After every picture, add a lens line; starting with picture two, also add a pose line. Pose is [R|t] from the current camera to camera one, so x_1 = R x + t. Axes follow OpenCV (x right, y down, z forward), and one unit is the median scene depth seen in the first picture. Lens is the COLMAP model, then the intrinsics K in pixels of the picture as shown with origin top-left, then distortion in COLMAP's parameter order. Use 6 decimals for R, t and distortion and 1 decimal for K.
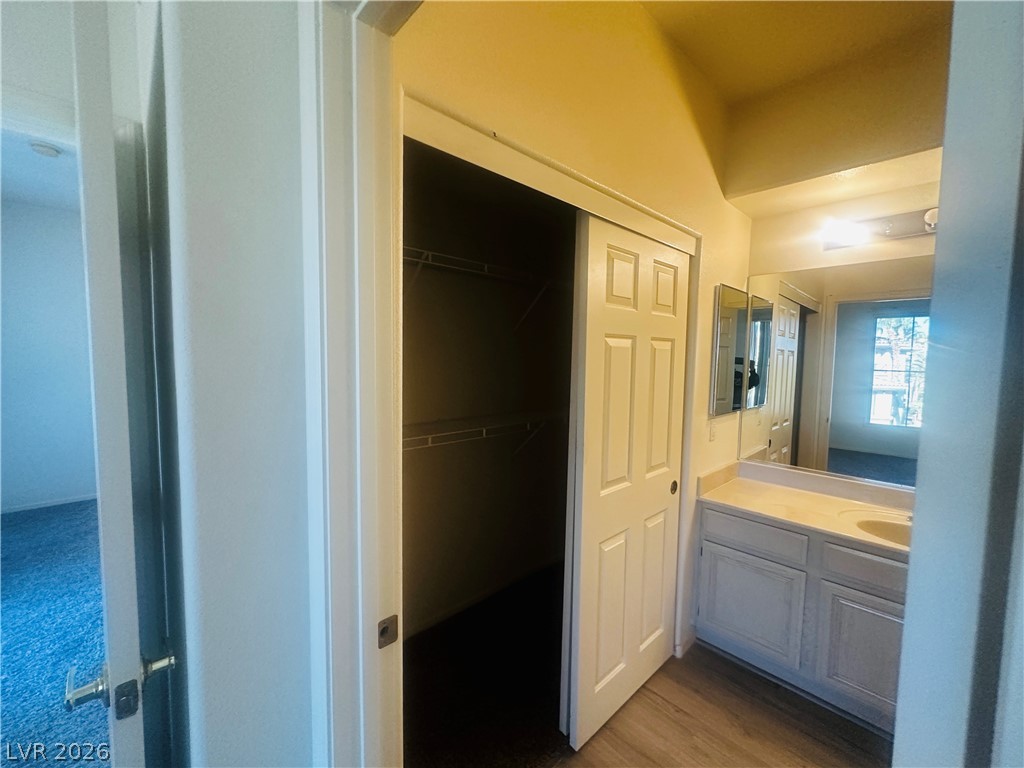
lens RADIAL K [[408.6, 0, 512.0], [0, 408.6, 384.0], [0, 0, 1]] dist [0.000657, -0.004181]
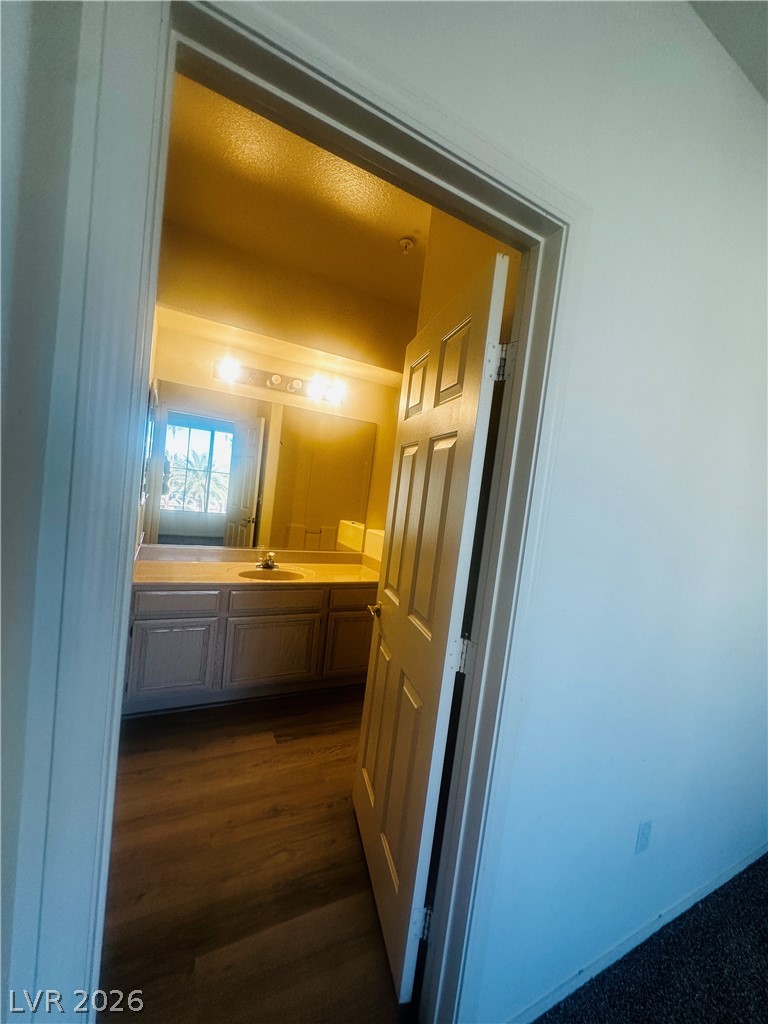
lens RADIAL K [[408.6, 0, 384.0], [0, 408.6, 512.0], [0, 0, 1]] dist [0.000657, -0.004181]
pose [[0.261317, -0.034844, 0.964624, -0.451440], [-0.044524, 0.997849, 0.048106, 0.017287], [-0.964226, -0.055520, 0.259203, 0.118417]]
